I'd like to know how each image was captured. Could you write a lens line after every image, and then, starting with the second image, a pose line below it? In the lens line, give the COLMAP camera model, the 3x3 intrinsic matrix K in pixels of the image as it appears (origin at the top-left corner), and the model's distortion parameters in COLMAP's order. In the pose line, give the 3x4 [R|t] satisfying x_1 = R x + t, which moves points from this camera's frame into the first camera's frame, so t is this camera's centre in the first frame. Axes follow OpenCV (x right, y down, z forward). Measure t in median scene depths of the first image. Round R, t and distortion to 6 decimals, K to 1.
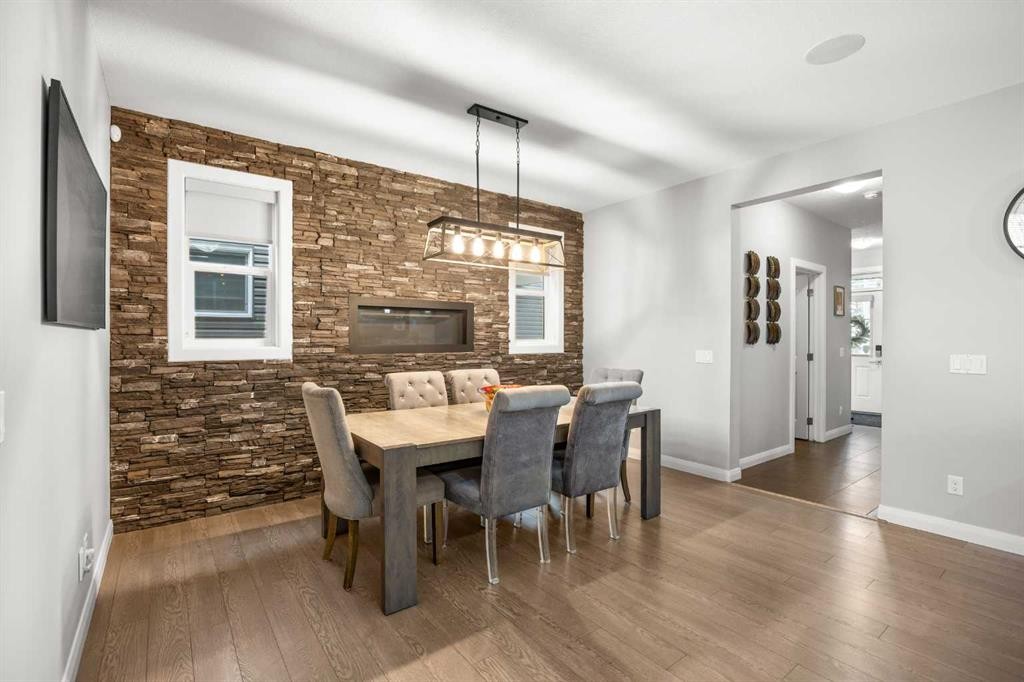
lens RADIAL K [[457.8, 0, 512.6], [0, 457.8, 339.7], [0, 0, 1]] dist [-0.003518, -0.000648]
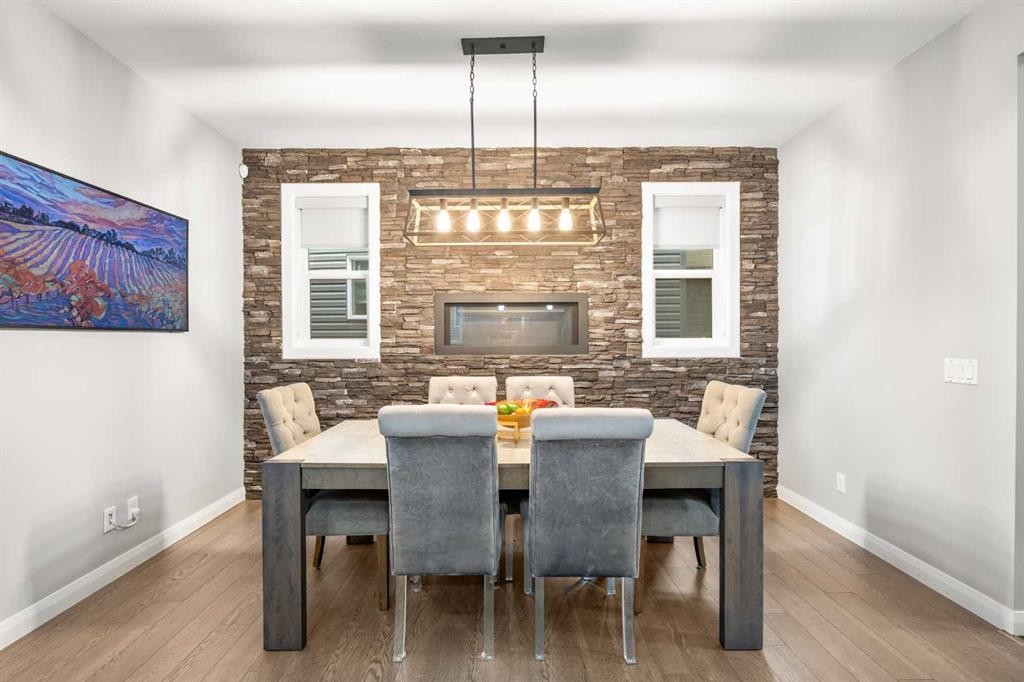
lens RADIAL K [[486.3, 0, 507.7], [0, 486.3, 340.1], [0, 0, 1]] dist [0.004514, 0.000131]
pose [[0.807306, -0.001778, -0.590130, 0.361869], [0.003185, 0.999994, 0.001343, 0.000251], [0.590124, -0.002963, 0.807307, 0.281609]]
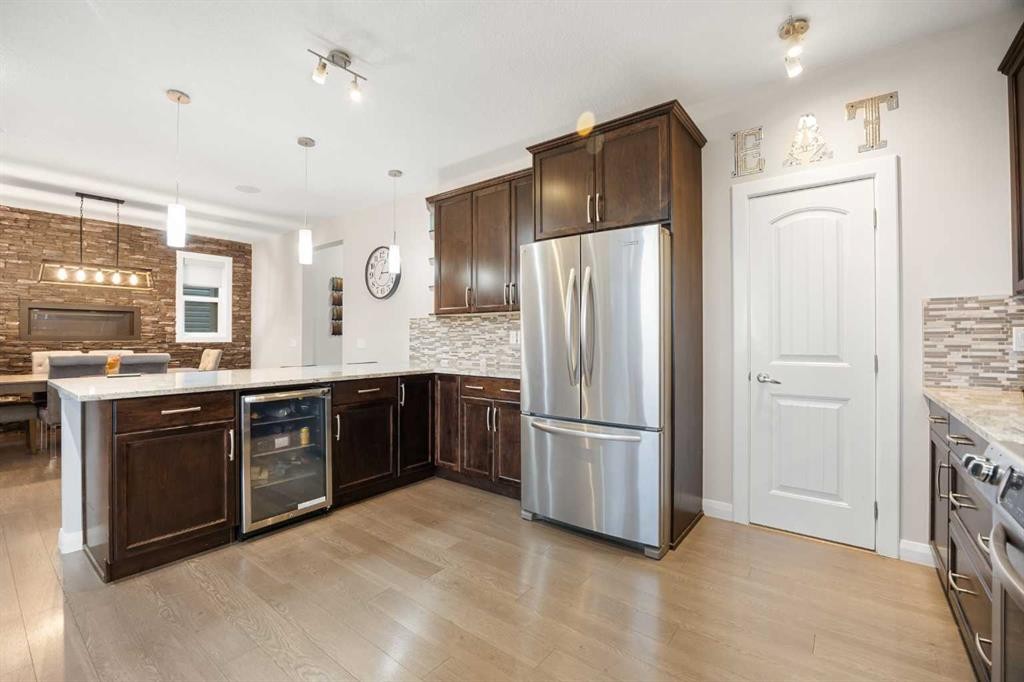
lens RADIAL K [[443.6, 0, 501.9], [0, 443.6, 334.7], [0, 0, 1]] dist [-0.021507, 0.000444]
pose [[0.968372, 0.002008, 0.249504, 0.807115], [0.000592, 0.999946, -0.010346, 0.027490], [-0.249512, 0.010167, 0.968318, -0.737682]]
